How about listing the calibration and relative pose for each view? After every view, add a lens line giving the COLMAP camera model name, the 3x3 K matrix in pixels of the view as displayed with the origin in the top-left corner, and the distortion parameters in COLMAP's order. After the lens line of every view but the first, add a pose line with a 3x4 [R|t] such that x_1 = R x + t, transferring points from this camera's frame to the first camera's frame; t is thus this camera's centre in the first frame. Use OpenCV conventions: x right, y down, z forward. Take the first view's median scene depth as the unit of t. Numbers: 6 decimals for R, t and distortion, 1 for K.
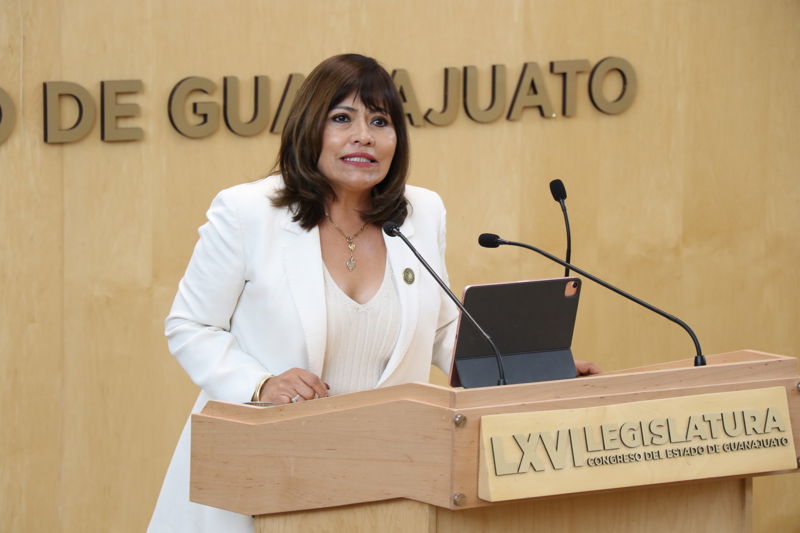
lens RADIAL K [[4374.8, 0, 398.0], [0, 4374.8, 275.6], [0, 0, 1]] dist [1.967213, -2.038770]
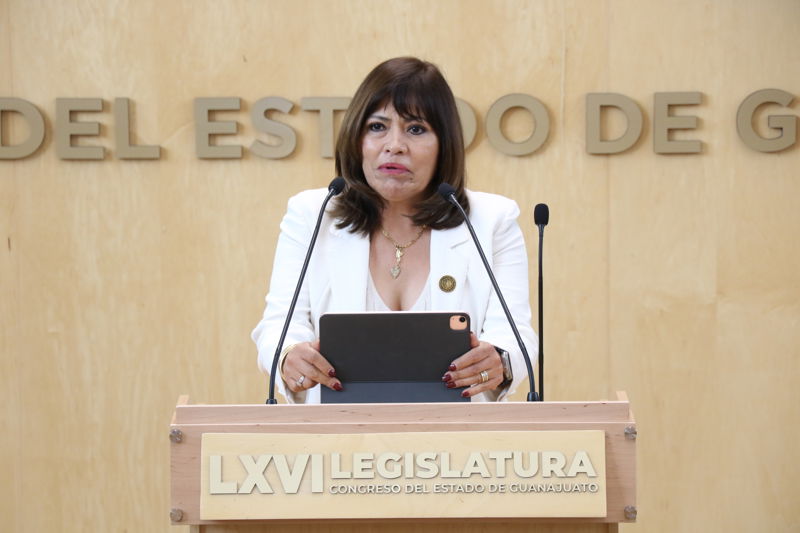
lens RADIAL K [[4374.8, 0, 398.0], [0, 4374.8, 275.6], [0, 0, 1]] dist [1.967213, -2.038770]
pose [[0.765910, 0.053775, -0.640695, 0.533246], [-0.053213, 0.998379, 0.020184, -0.020148], [0.640742, 0.018634, 0.767530, 0.204133]]
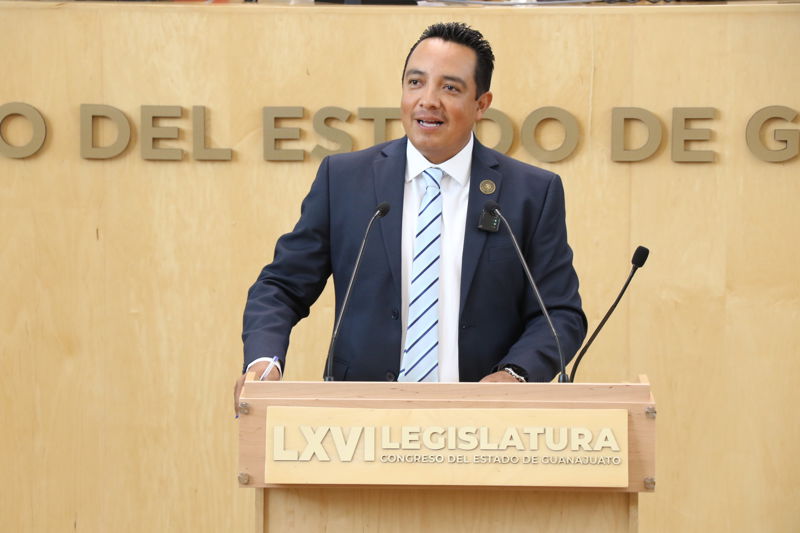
lens RADIAL K [[3854.8, 0, 400.0], [0, 3854.8, 266.5], [0, 0, 1]] dist [1.413893, 5.698428]
pose [[0.759758, 0.065500, -0.646899, 0.523209], [-0.068107, 0.997457, 0.021005, -0.020230], [0.646629, 0.028099, 0.762287, 0.212213]]
